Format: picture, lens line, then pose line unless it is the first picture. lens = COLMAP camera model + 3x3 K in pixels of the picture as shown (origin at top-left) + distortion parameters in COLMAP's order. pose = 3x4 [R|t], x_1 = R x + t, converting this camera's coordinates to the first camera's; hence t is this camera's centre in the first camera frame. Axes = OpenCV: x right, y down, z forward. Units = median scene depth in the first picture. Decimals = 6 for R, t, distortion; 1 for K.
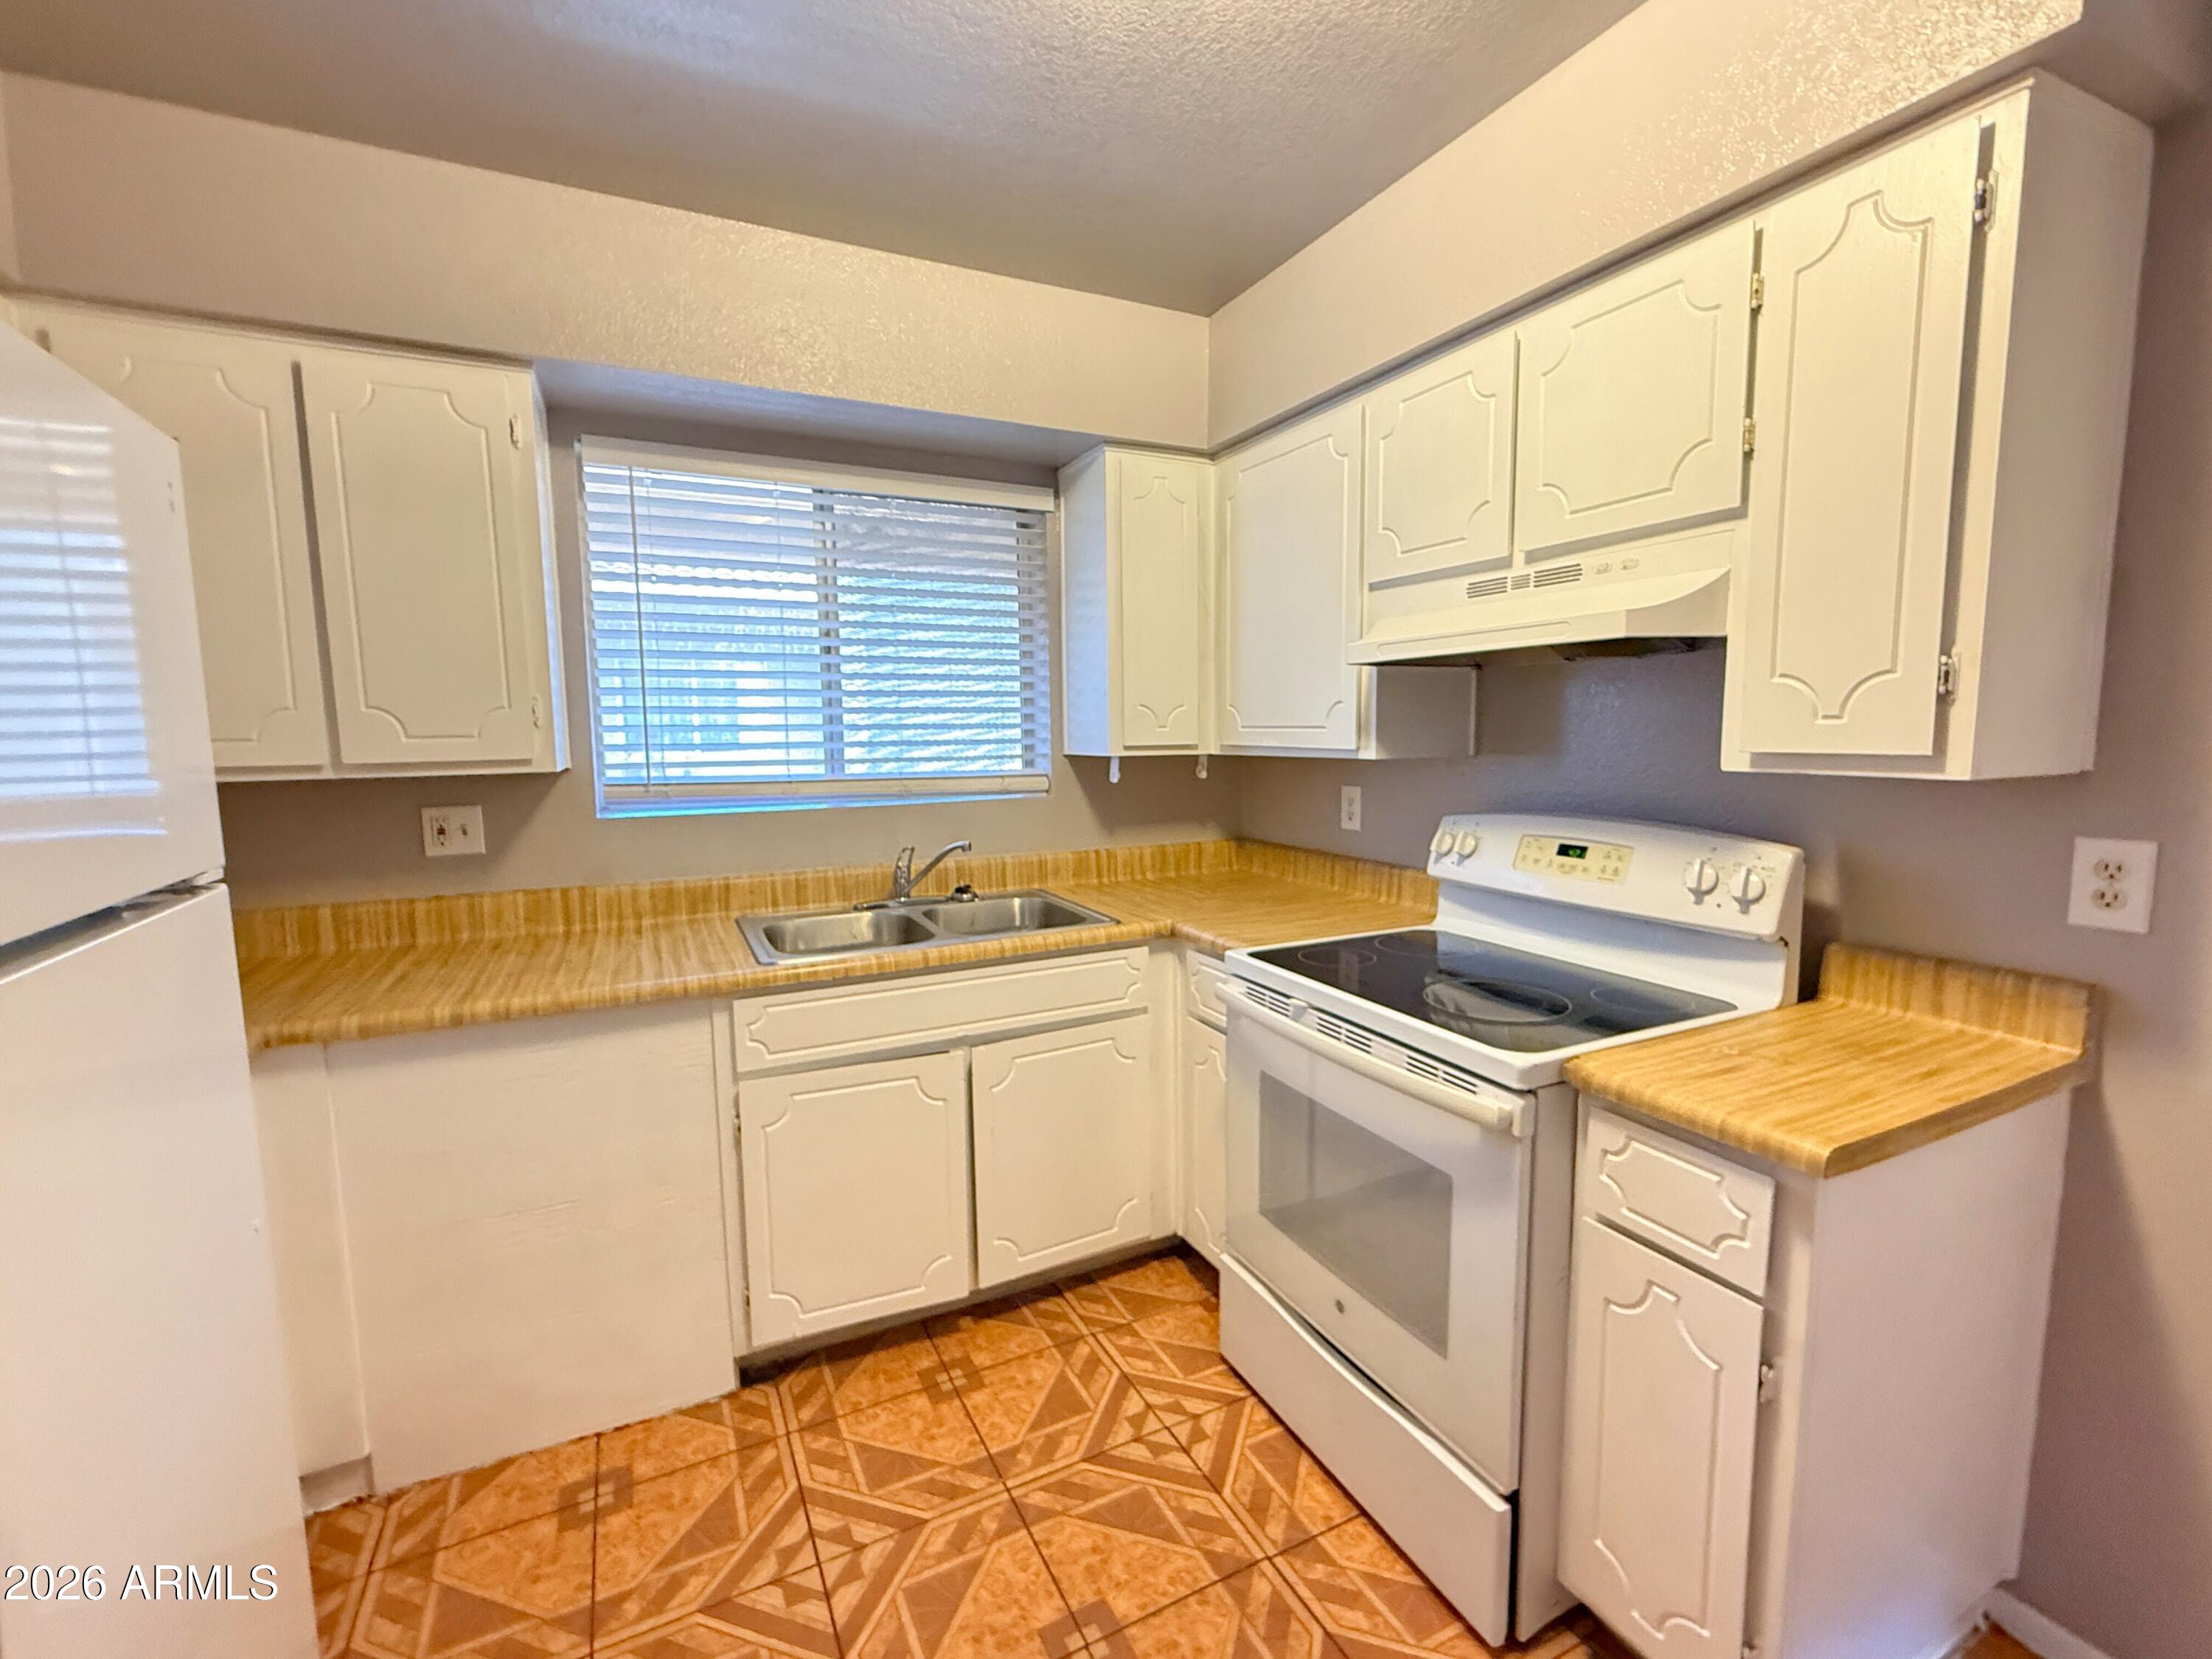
lens RADIAL K [[963.2, 0, 1108.3], [0, 963.2, 828.4], [0, 0, 1]] dist [-0.000115, 0.000096]
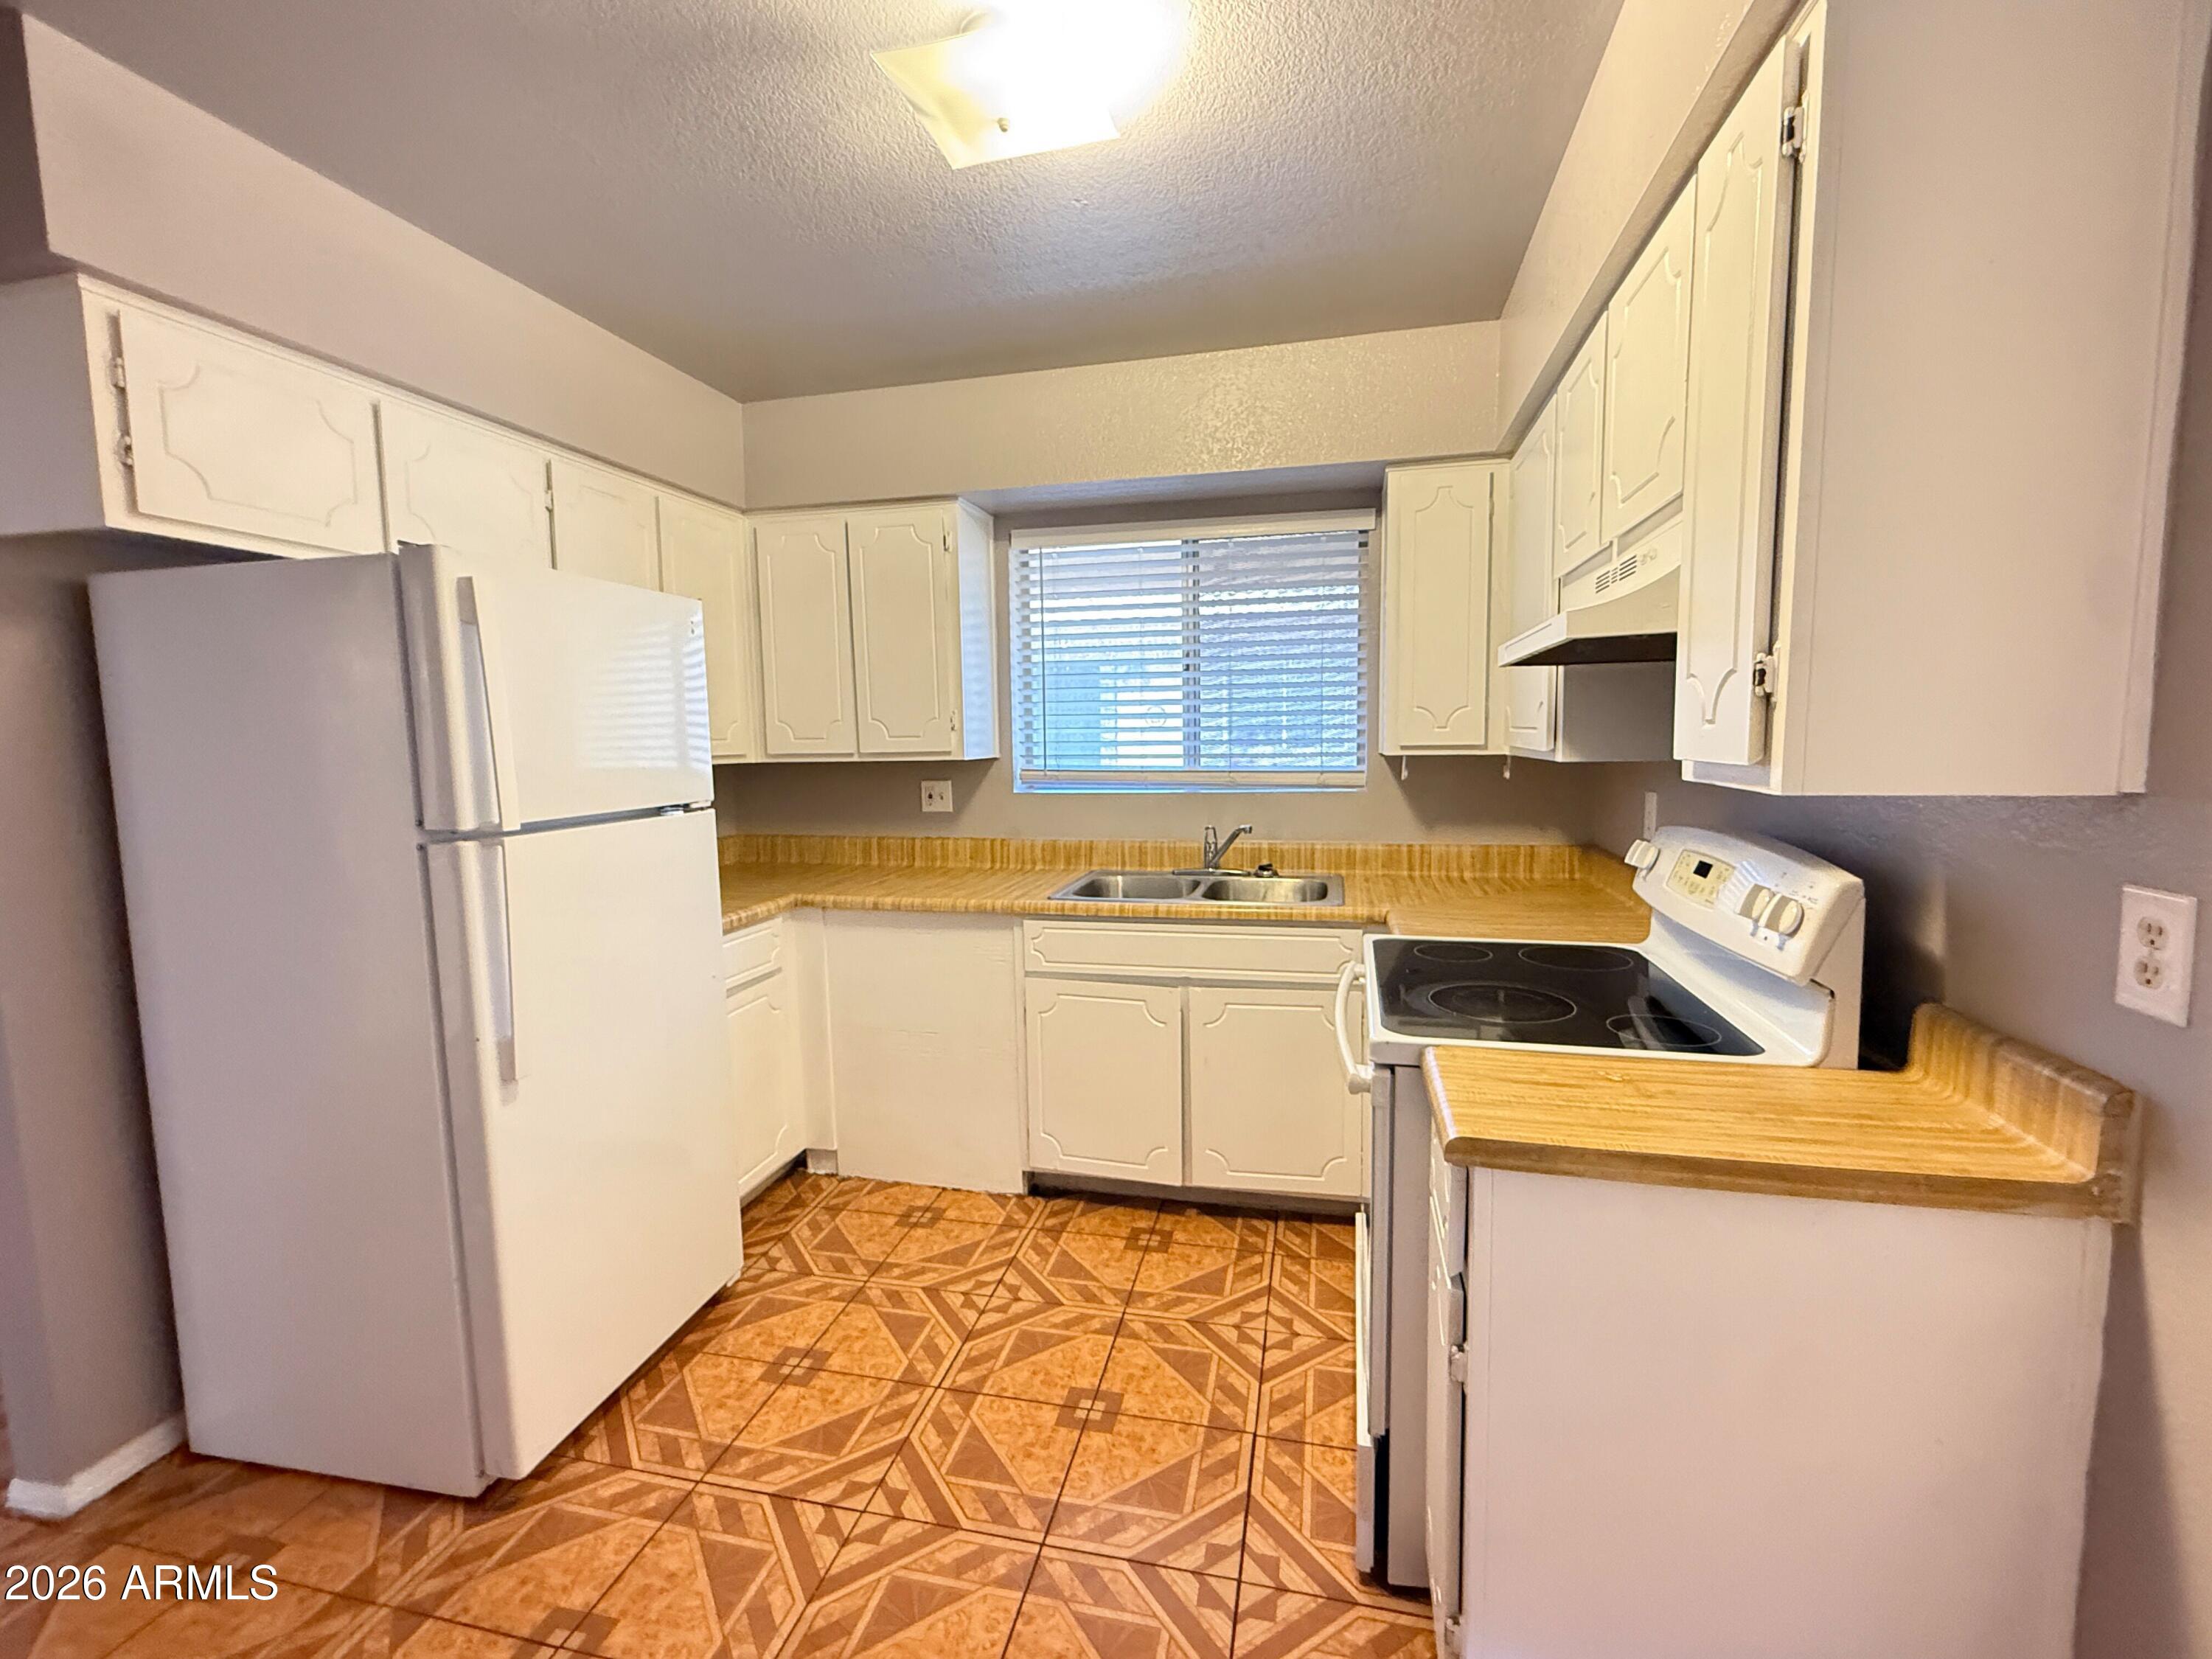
lens RADIAL K [[963.2, 0, 1107.4], [0, 963.2, 827.7], [0, 0, 1]] dist [-0.000115, 0.000096]
pose [[0.766867, 0.063128, -0.638693, 0.588742], [-0.061056, 0.997813, 0.025315, -0.003527], [0.638895, 0.019583, 0.769045, -0.031306]]
